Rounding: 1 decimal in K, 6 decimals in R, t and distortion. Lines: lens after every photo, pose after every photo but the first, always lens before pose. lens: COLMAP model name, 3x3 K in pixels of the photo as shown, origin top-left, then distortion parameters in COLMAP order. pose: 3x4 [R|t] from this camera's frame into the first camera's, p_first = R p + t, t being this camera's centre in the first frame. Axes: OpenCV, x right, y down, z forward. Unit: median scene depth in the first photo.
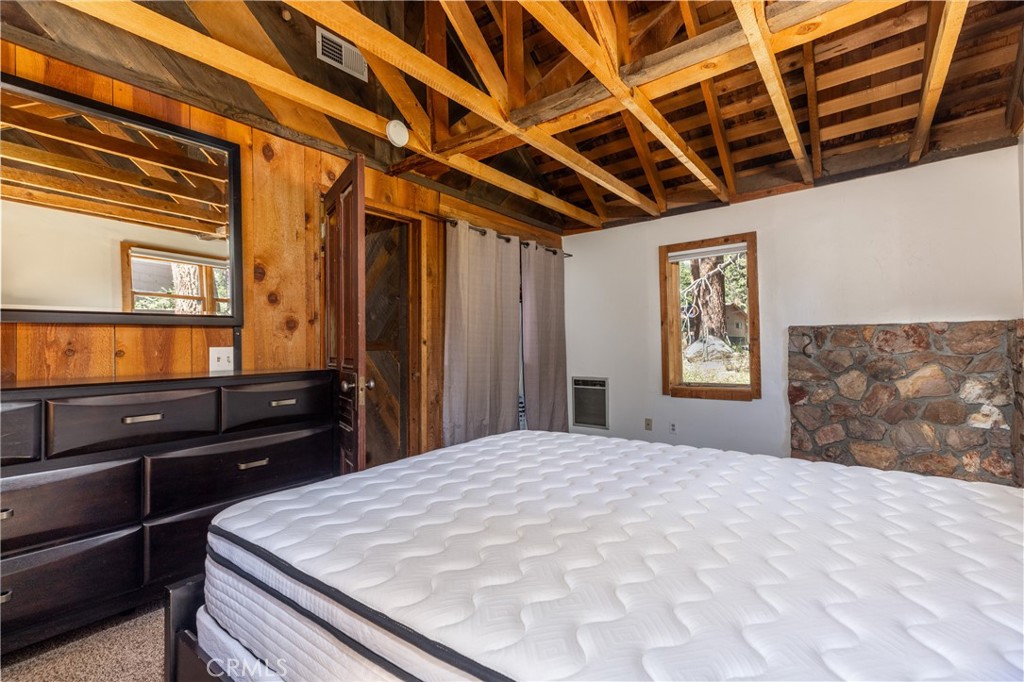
lens RADIAL K [[457.0, 0, 510.7], [0, 457.0, 340.5], [0, 0, 1]] dist [0.002632, 0.000260]
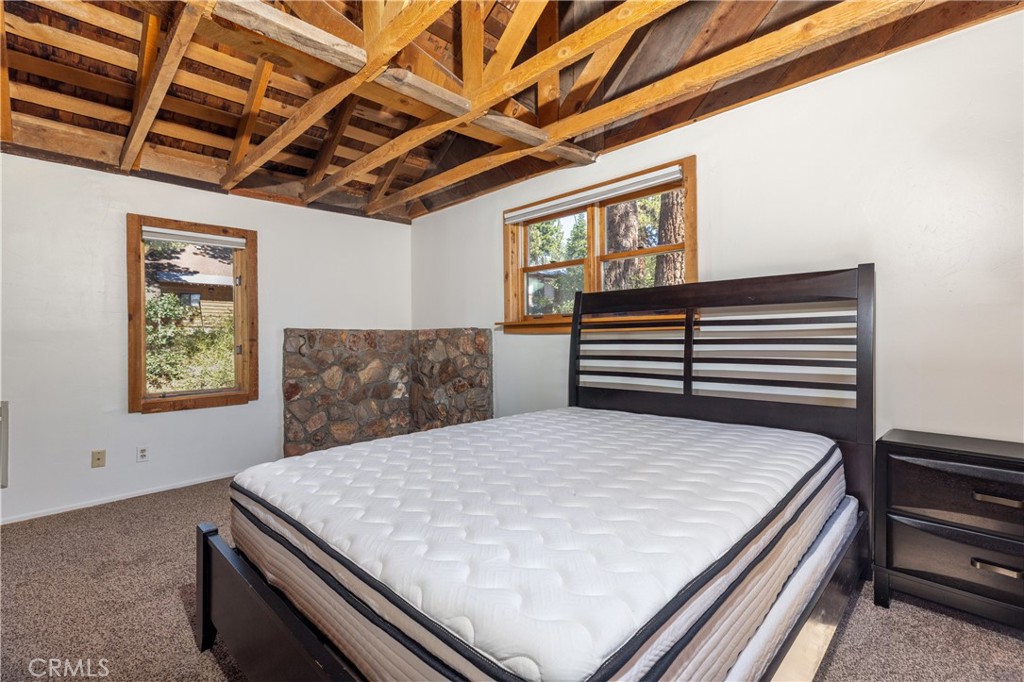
lens RADIAL K [[457.0, 0, 510.2], [0, 457.0, 340.0], [0, 0, 1]] dist [0.002632, 0.000260]
pose [[0.127347, 0.015974, 0.991730, -0.419824], [-0.001779, 0.999872, -0.015877, 0.013509], [-0.991857, 0.000257, 0.127359, 0.368242]]
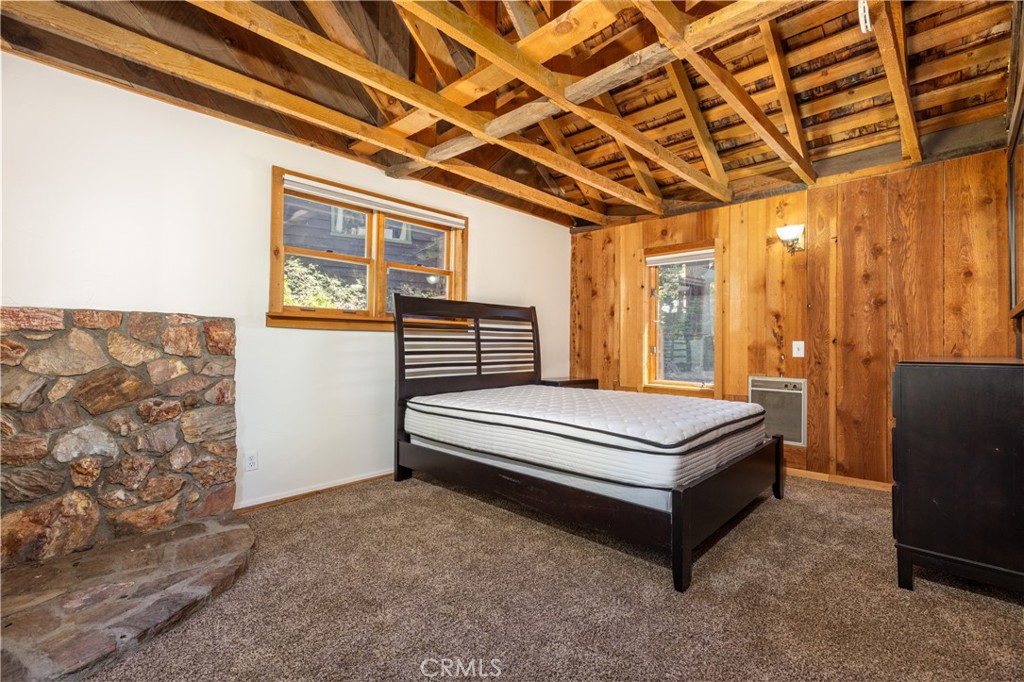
lens RADIAL K [[457.0, 0, 512.5], [0, 457.0, 342.4], [0, 0, 1]] dist [0.002632, 0.000260]
pose [[-0.992713, 0.009282, 0.120146, 0.154772], [0.008112, 0.999915, -0.010222, 0.021225], [-0.120230, -0.009173, -0.992704, 1.335090]]
